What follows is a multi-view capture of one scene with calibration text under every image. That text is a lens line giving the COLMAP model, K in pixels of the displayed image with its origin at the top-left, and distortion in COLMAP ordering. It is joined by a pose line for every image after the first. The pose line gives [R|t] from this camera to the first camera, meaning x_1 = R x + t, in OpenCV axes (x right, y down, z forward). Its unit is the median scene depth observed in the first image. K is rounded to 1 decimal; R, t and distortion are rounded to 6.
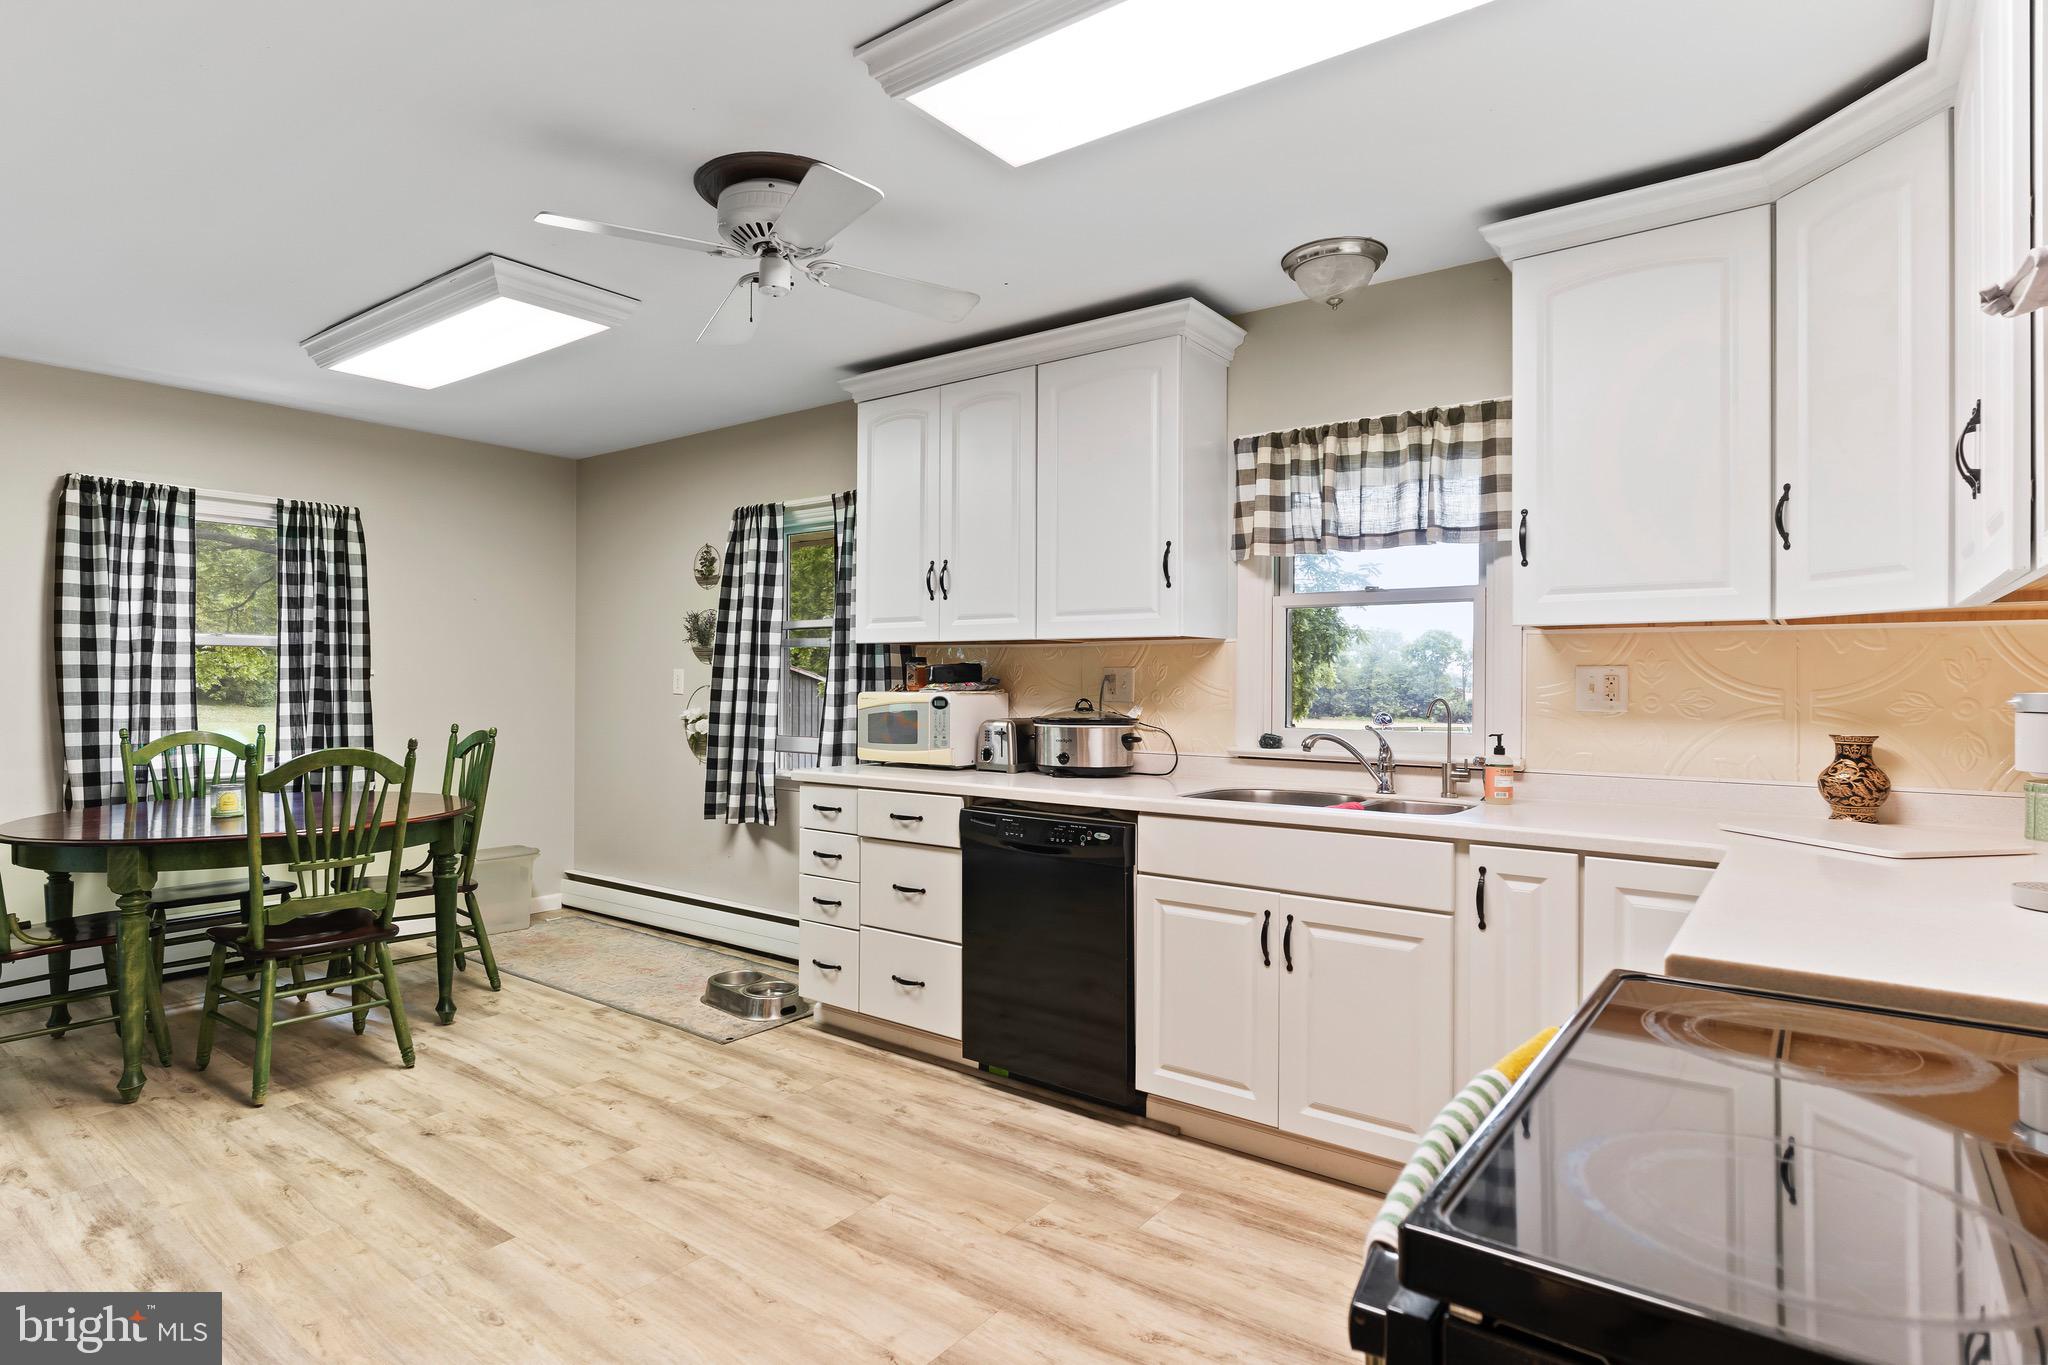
lens RADIAL K [[1060.5, 0, 1025.3], [0, 1060.5, 674.0], [0, 0, 1]] dist [0.001456, -0.000035]
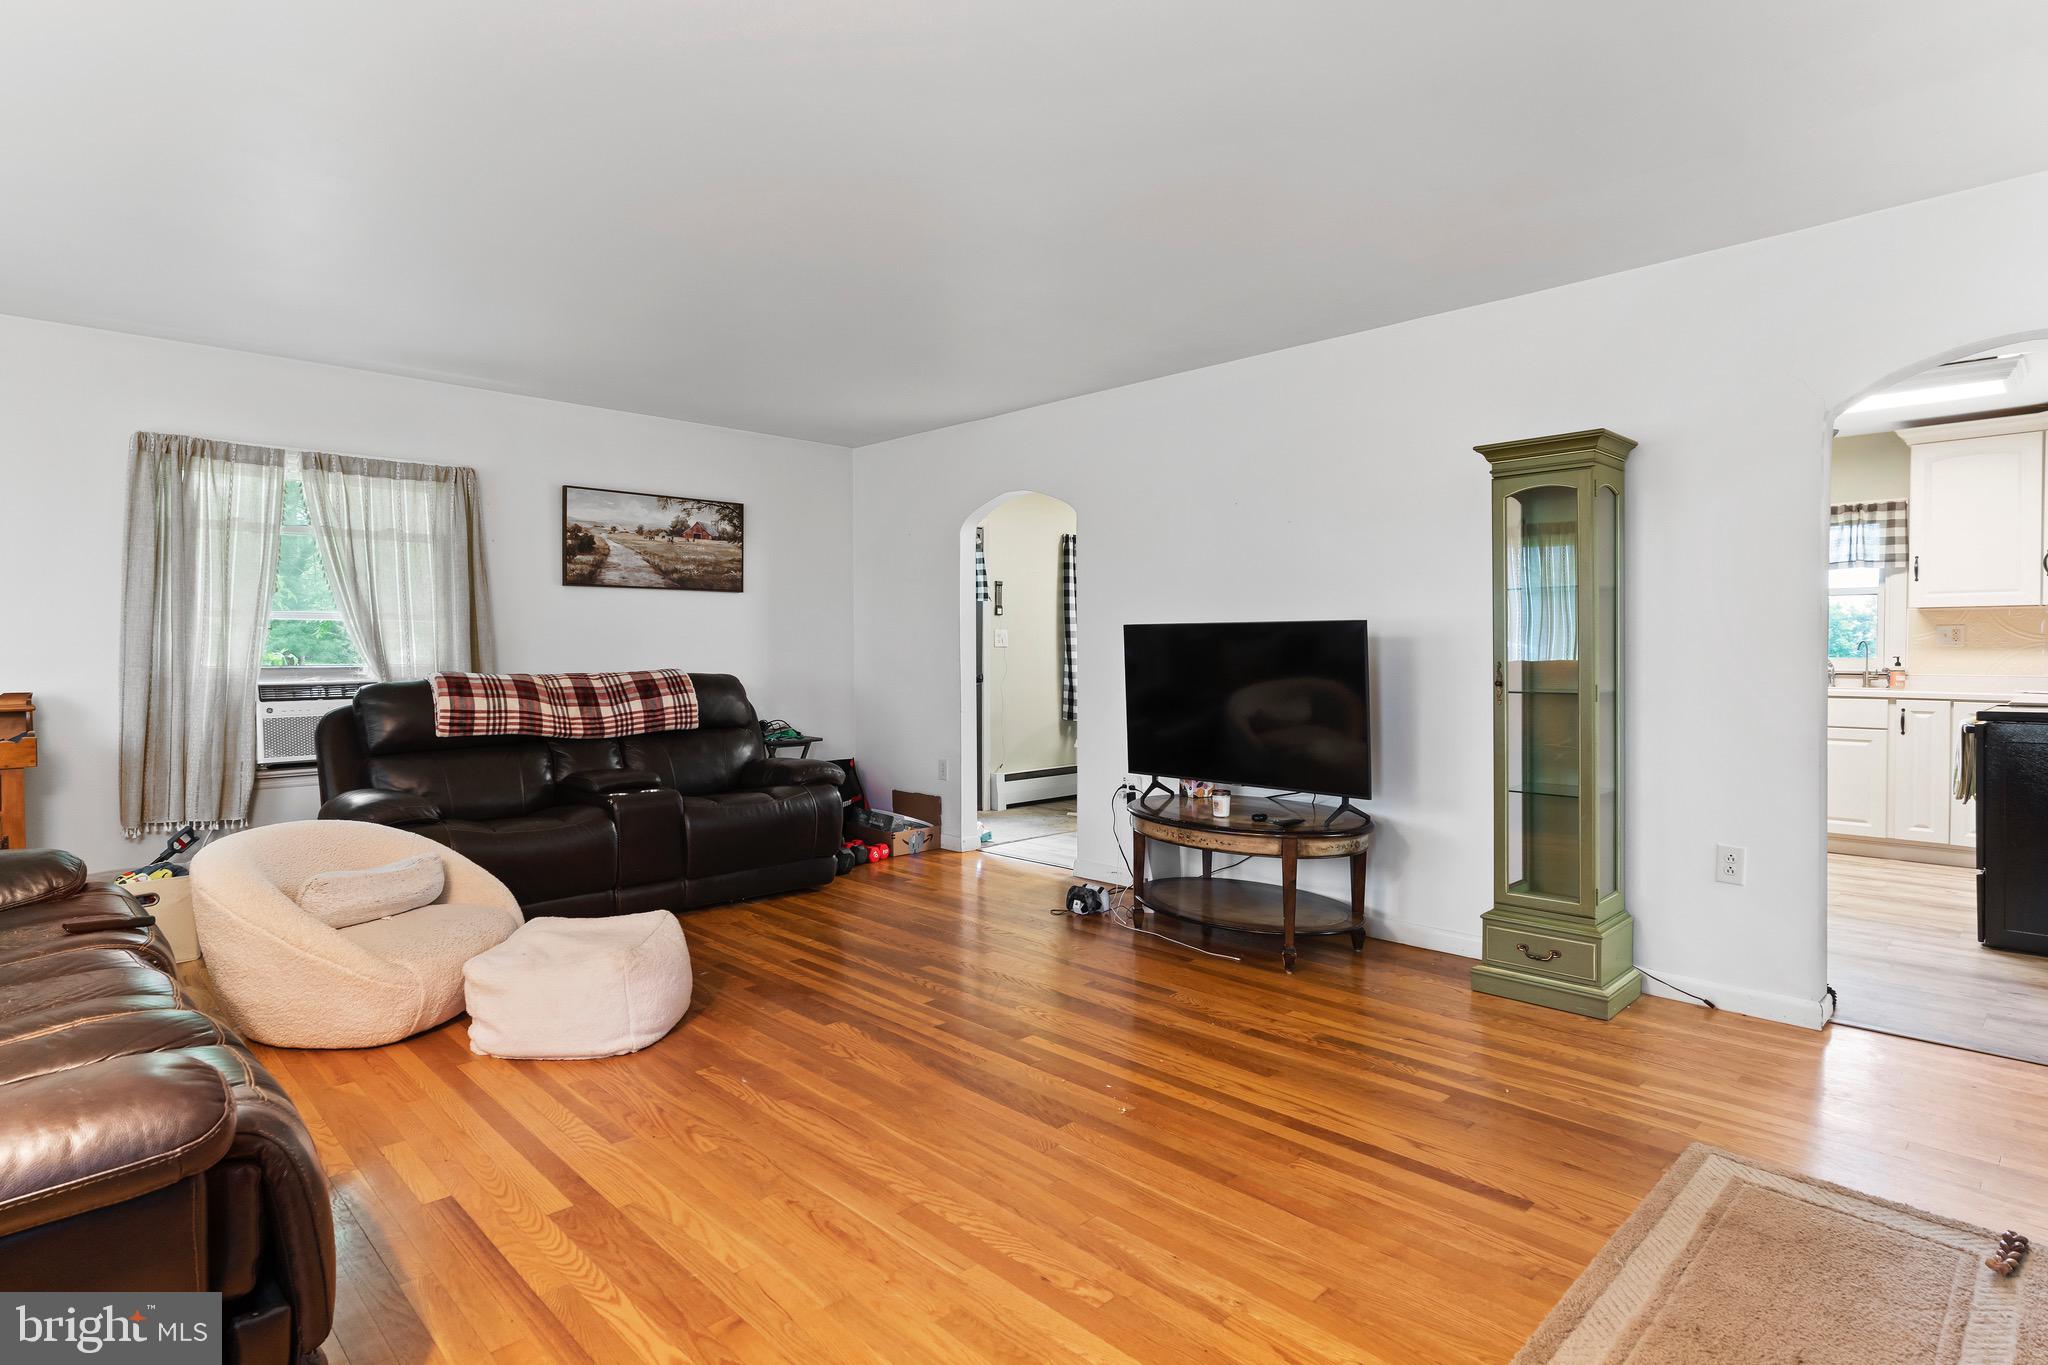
lens RADIAL K [[1060.5, 0, 1025.0], [0, 1060.5, 675.5], [0, 0, 1]] dist [0.001456, -0.000035]
pose [[0.991425, -0.000881, -0.130673, -1.007703], [0.002932, 0.999875, 0.015509, 0.054260], [0.130643, -0.015759, 0.991304, -1.343777]]
